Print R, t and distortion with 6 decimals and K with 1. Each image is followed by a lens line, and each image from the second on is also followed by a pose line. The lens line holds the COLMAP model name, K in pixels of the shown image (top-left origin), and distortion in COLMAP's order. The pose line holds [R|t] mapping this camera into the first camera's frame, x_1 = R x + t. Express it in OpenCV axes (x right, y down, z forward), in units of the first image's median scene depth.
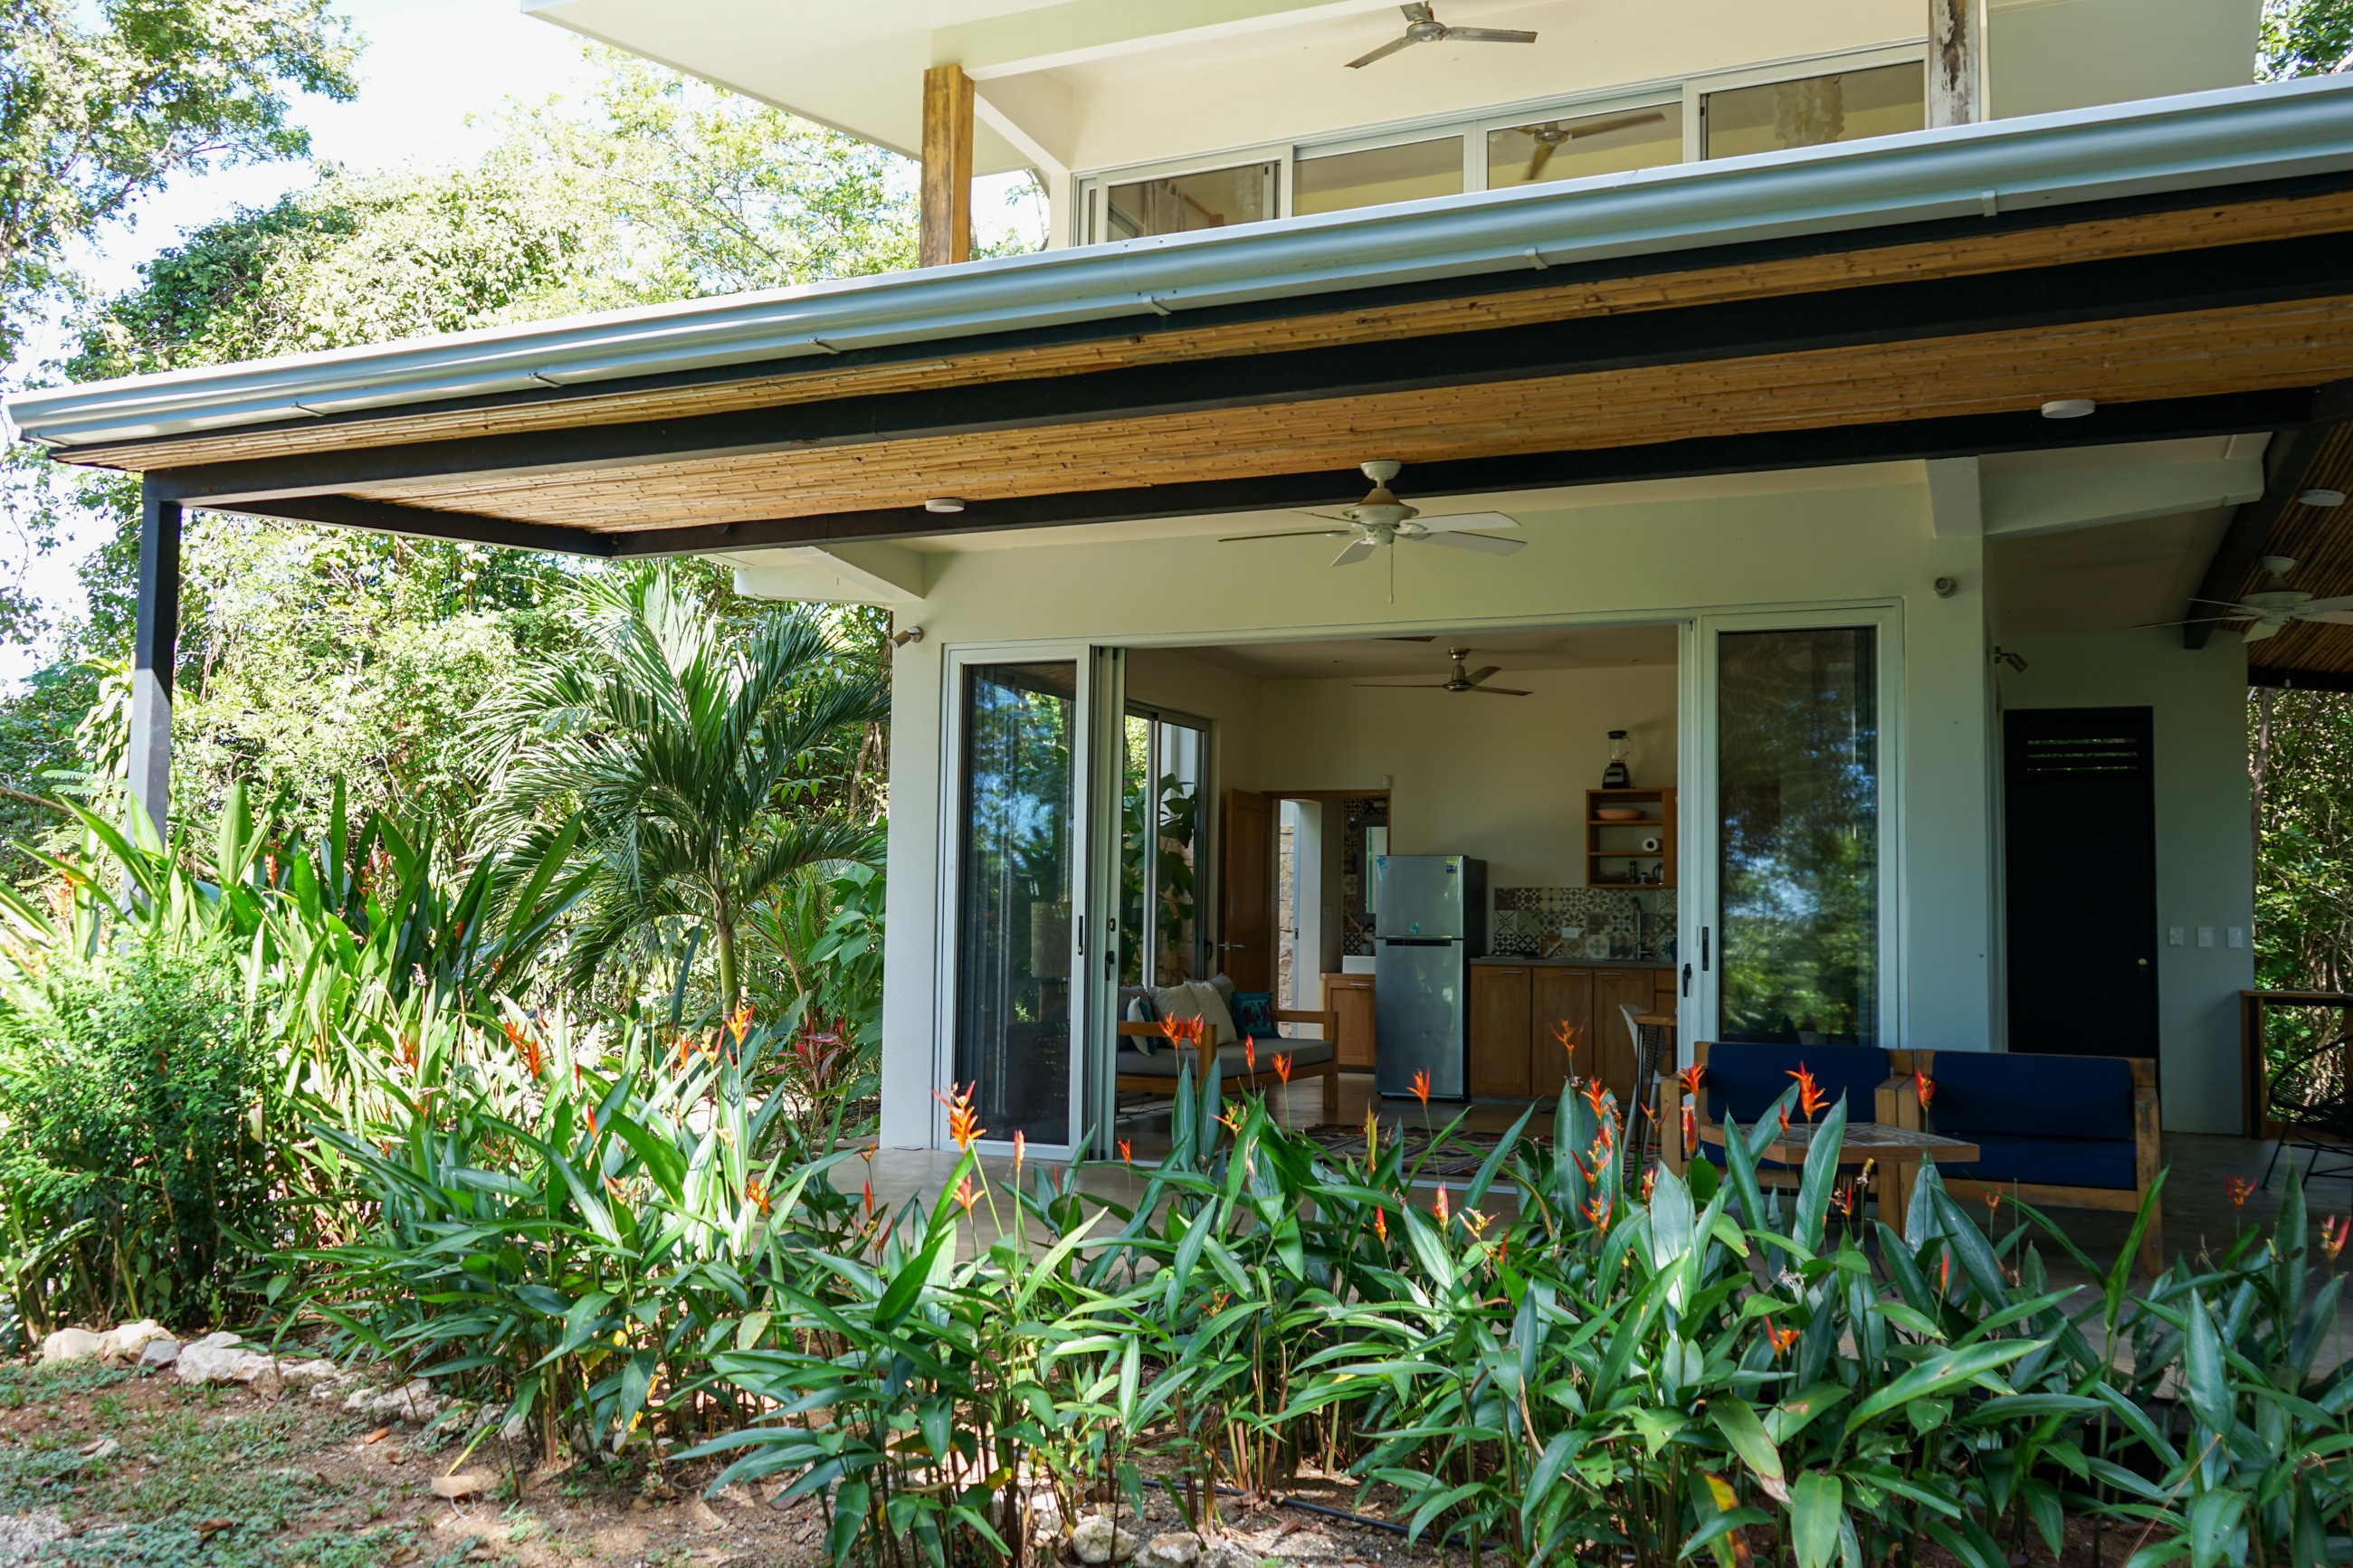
lens RADIAL K [[1912.6, 0, 1169.9], [0, 1912.6, 786.3], [0, 0, 1]] dist [0.004455, 0.014220]
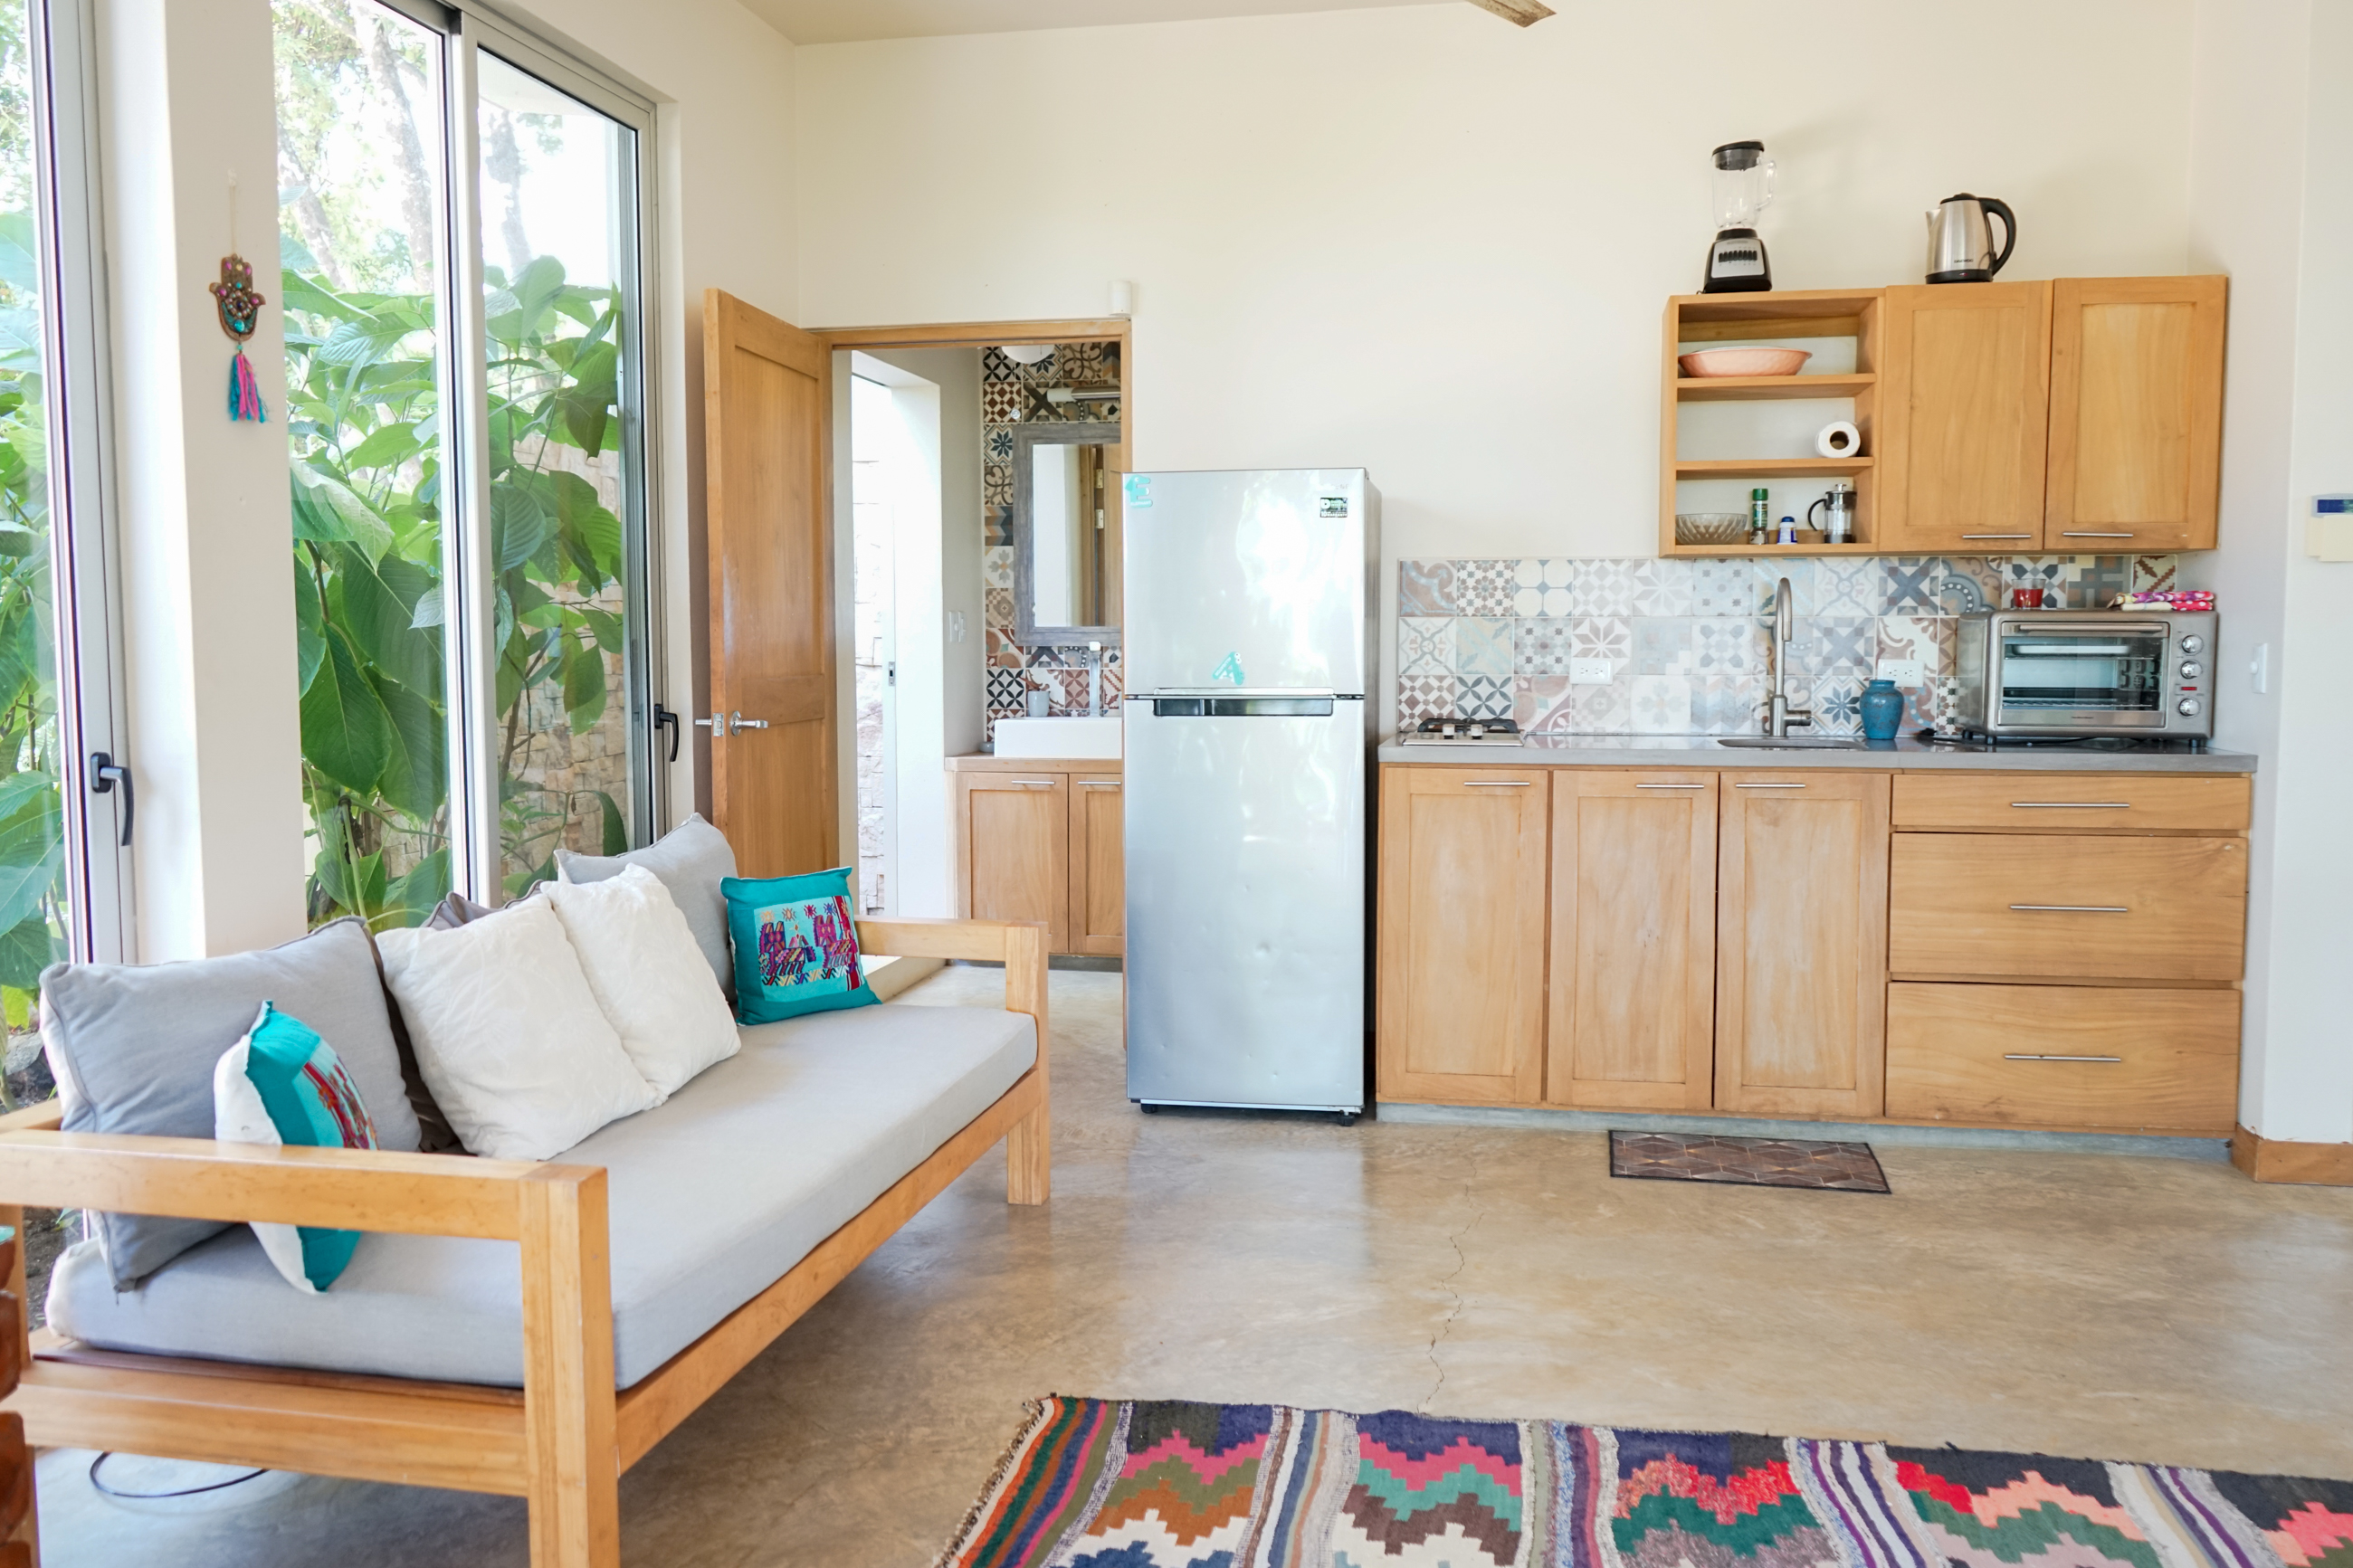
lens RADIAL K [[1924.5, 0, 1181.3], [0, 1924.5, 799.3], [0, 0, 1]] dist [-0.017856, 0.009263]
pose [[0.974026, -0.035535, 0.223629, 0.034133], [-0.000350, 0.987372, 0.158417, 0.039525], [-0.226434, -0.154380, 0.961714, 0.630223]]
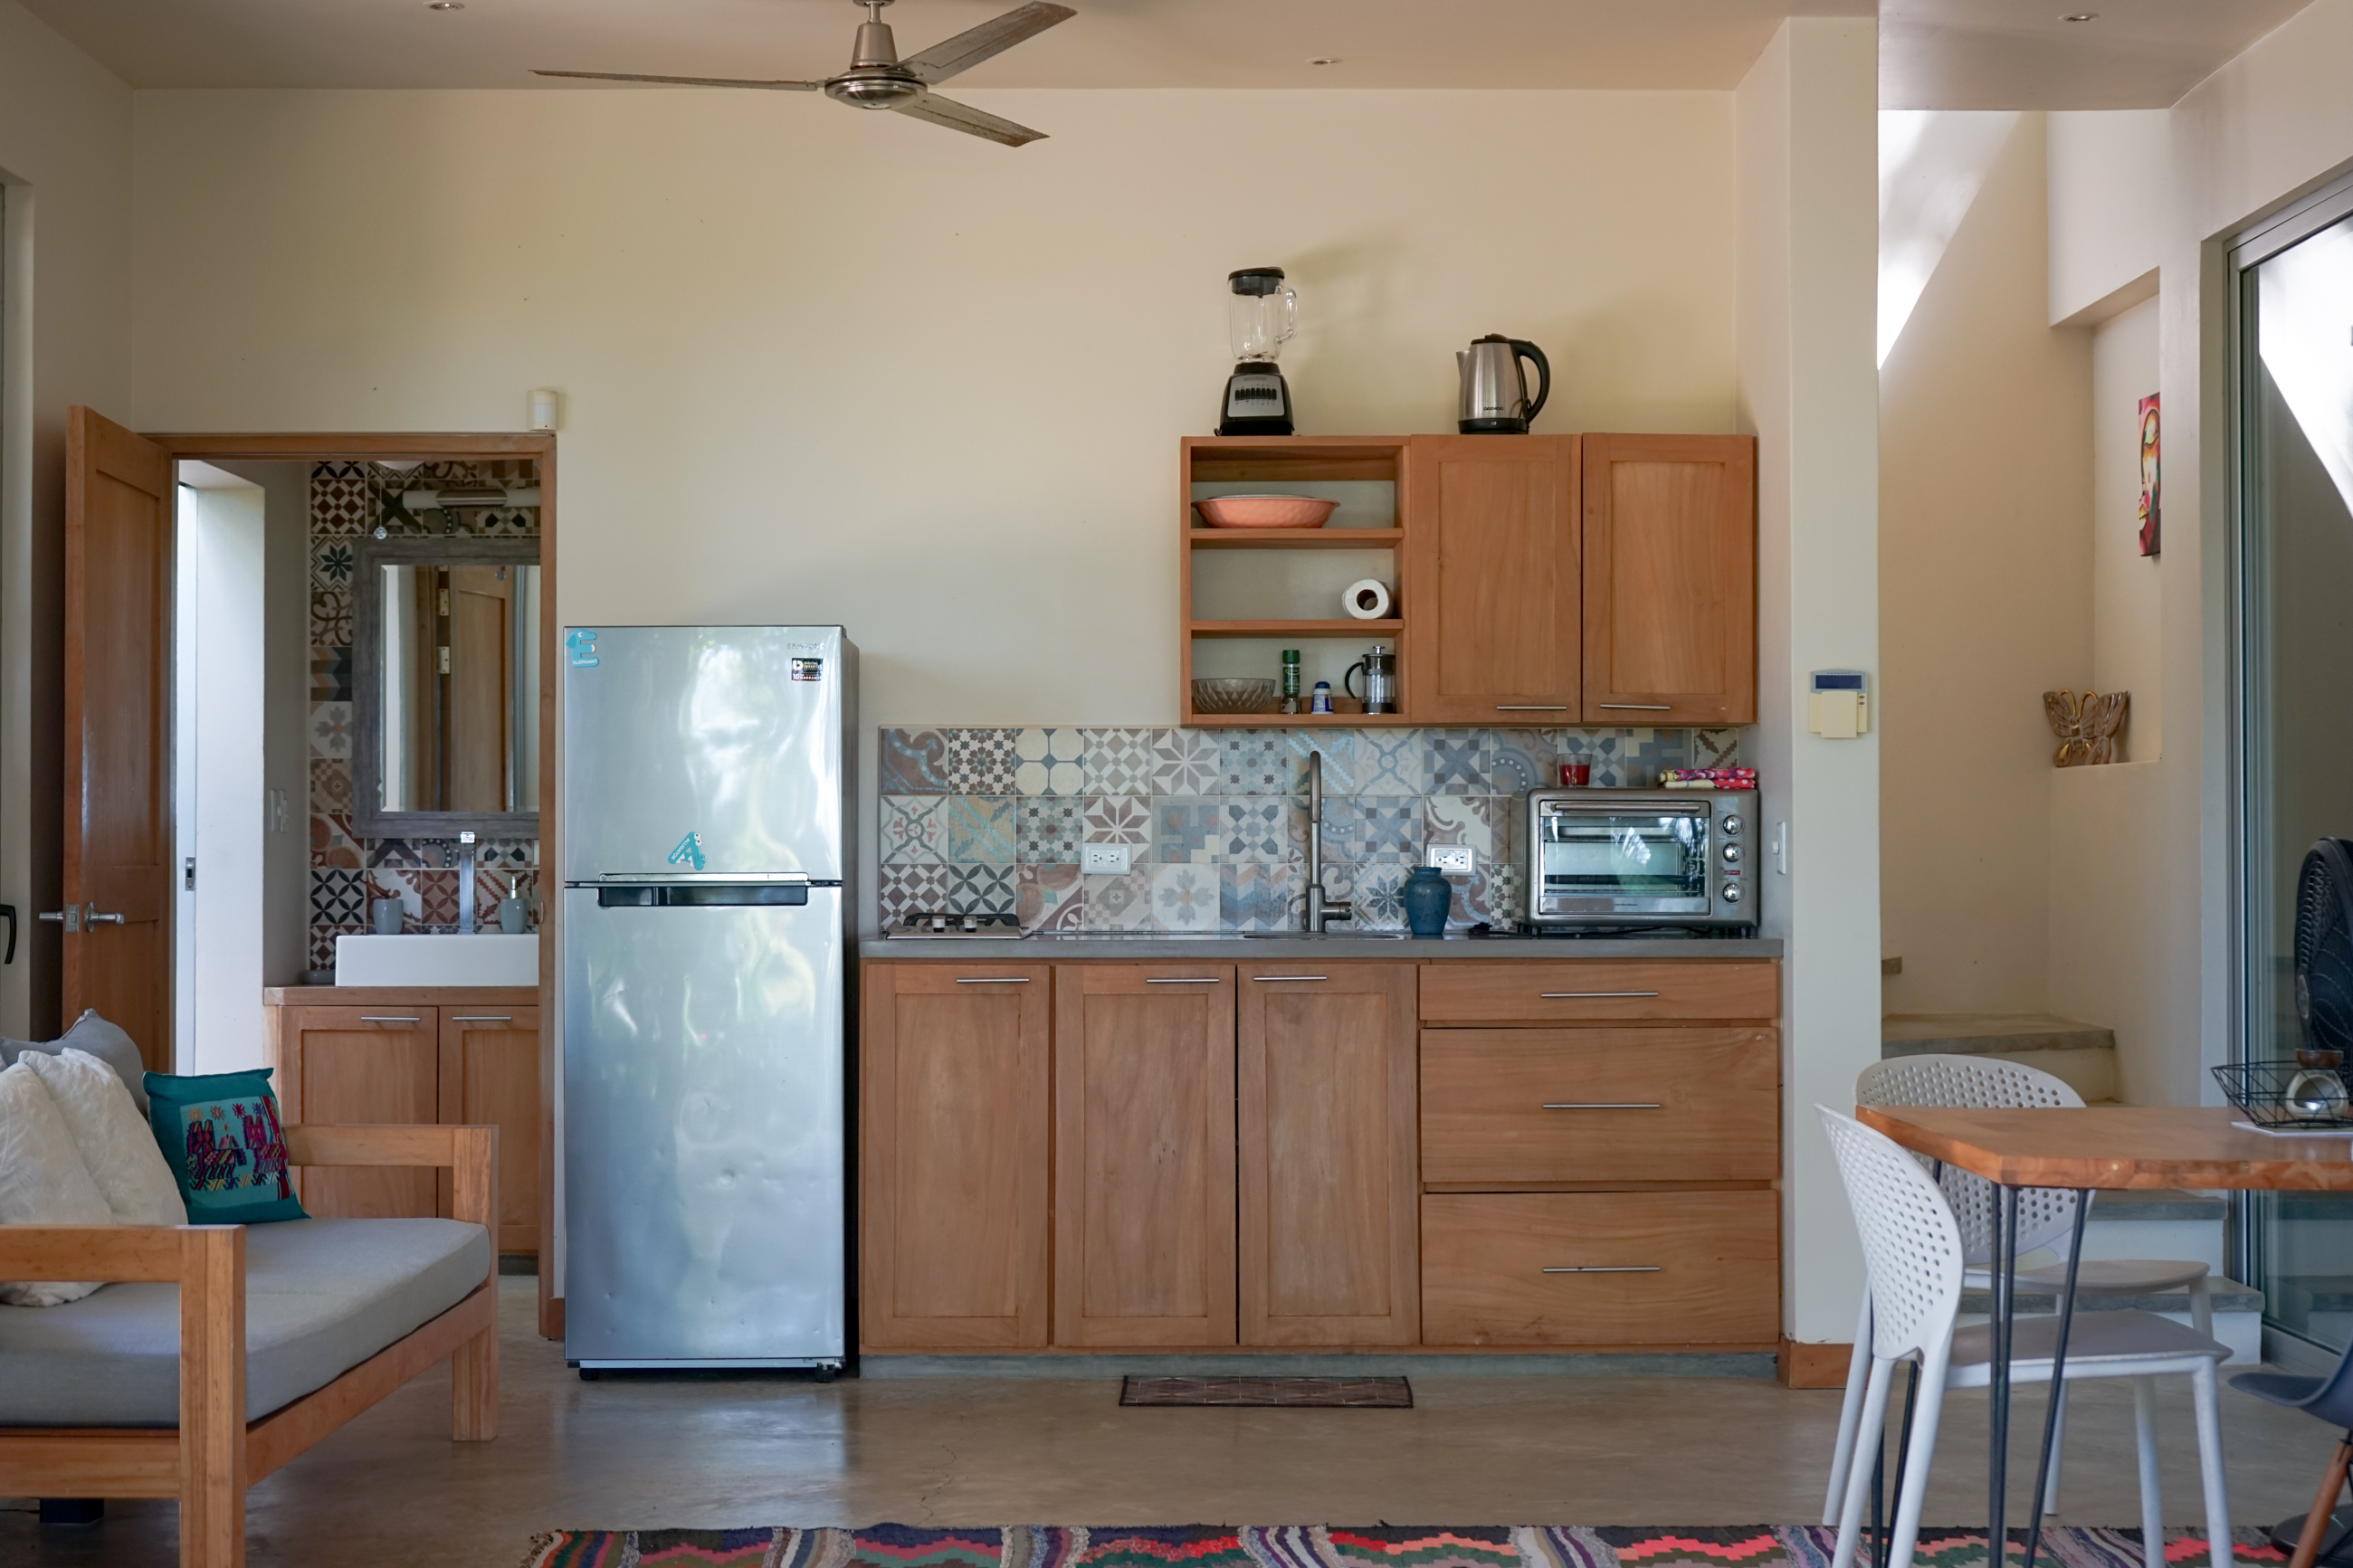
lens RADIAL K [[3776.9, 0, 1176.5], [0, 3776.9, 784.0], [0, 0, 1]] dist [-0.048685, -0.037395]
pose [[0.912434, -0.007507, 0.409155, -0.056482], [-0.015630, 0.998463, 0.053175, 0.027256], [-0.408925, -0.054914, 0.910914, 0.380940]]
